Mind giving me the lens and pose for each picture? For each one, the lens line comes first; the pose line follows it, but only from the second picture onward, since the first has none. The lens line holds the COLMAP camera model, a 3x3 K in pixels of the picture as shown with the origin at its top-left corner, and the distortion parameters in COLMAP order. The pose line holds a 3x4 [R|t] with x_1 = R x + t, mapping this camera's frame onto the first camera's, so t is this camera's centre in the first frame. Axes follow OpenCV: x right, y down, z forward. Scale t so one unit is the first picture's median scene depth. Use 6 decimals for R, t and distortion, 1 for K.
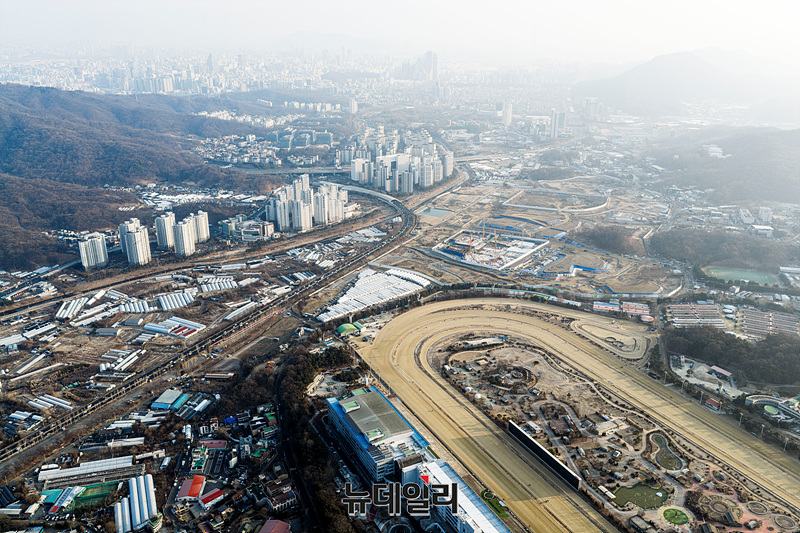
lens RADIAL K [[661.3, 0, 400.2], [0, 661.3, 267.2], [0, 0, 1]] dist [0.024702, -0.039424]
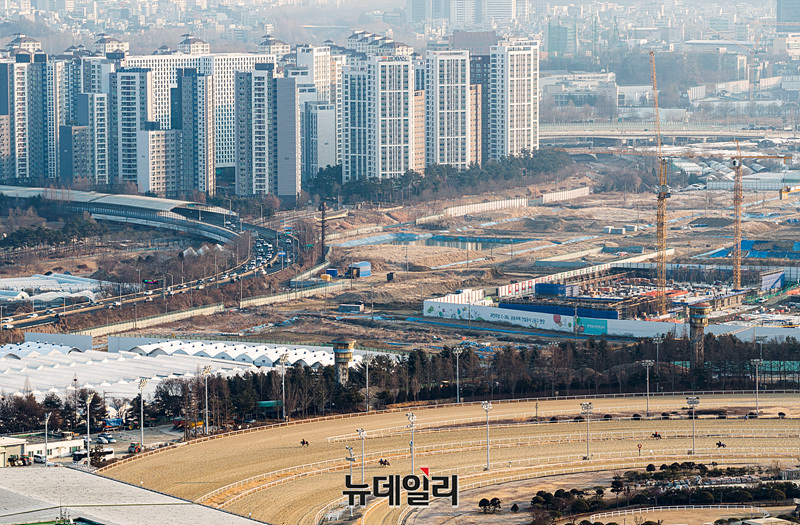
lens RADIAL K [[3891.5, 0, 400.2], [0, 3891.5, 262.5], [0, 0, 1]] dist [0.519401, 0.000000]
pose [[0.998979, -0.009479, 0.044168, -0.000133], [0.019743, 0.971026, -0.238156, 0.252368], [-0.040631, 0.238785, 0.970222, 0.094851]]
